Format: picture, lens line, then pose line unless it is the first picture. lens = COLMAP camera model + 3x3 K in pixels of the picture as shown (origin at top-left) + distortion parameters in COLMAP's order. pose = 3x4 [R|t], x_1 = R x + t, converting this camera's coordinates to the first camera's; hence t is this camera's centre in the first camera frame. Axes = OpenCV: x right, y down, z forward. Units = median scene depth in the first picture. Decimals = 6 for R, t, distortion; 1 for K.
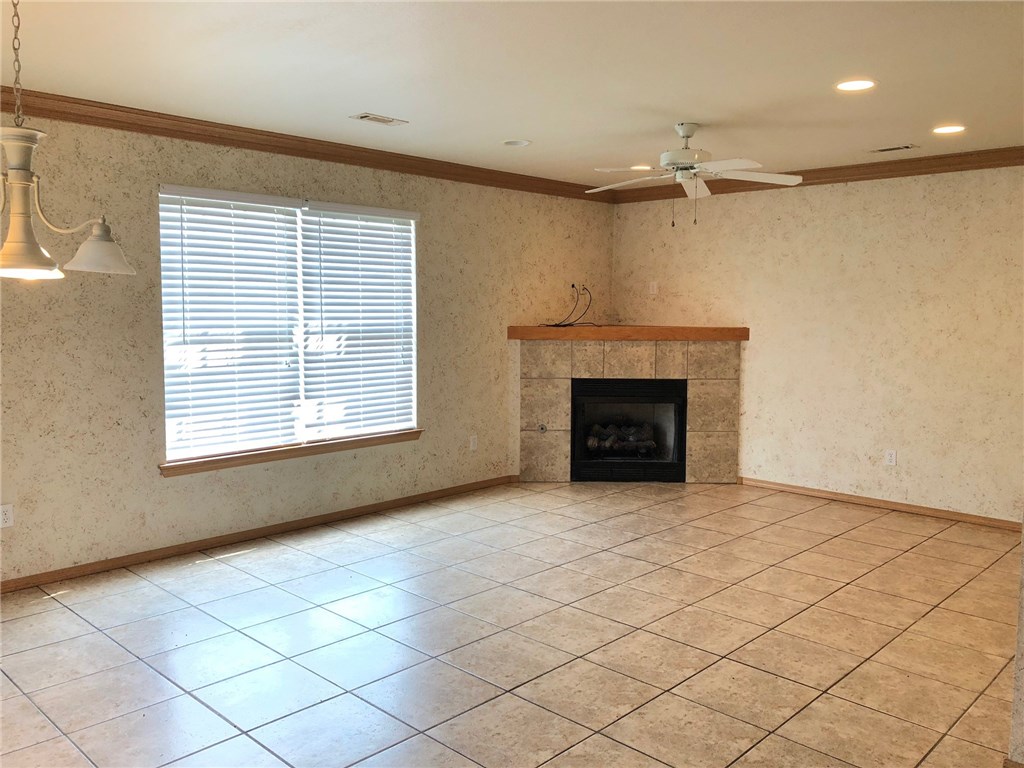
lens RADIAL K [[839.7, 0, 511.7], [0, 839.7, 380.9], [0, 0, 1]] dist [0.072362, -0.101269]
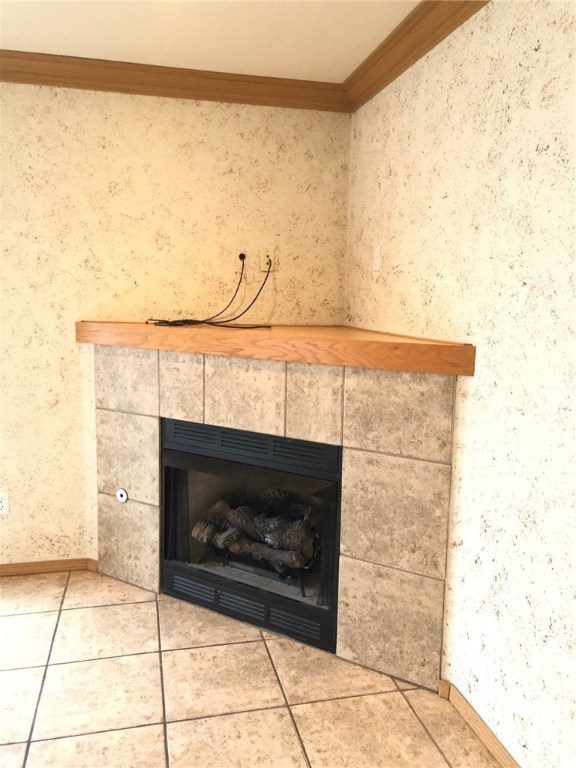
lens RADIAL K [[629.8, 0, 288.0], [0, 629.8, 384.0], [0, 0, 1]] dist [0.072362, -0.101269]
pose [[0.844067, 0.087572, -0.529039, 0.368485], [-0.063959, 0.995973, 0.062820, -0.057782], [0.532410, -0.019188, 0.846269, 0.686744]]
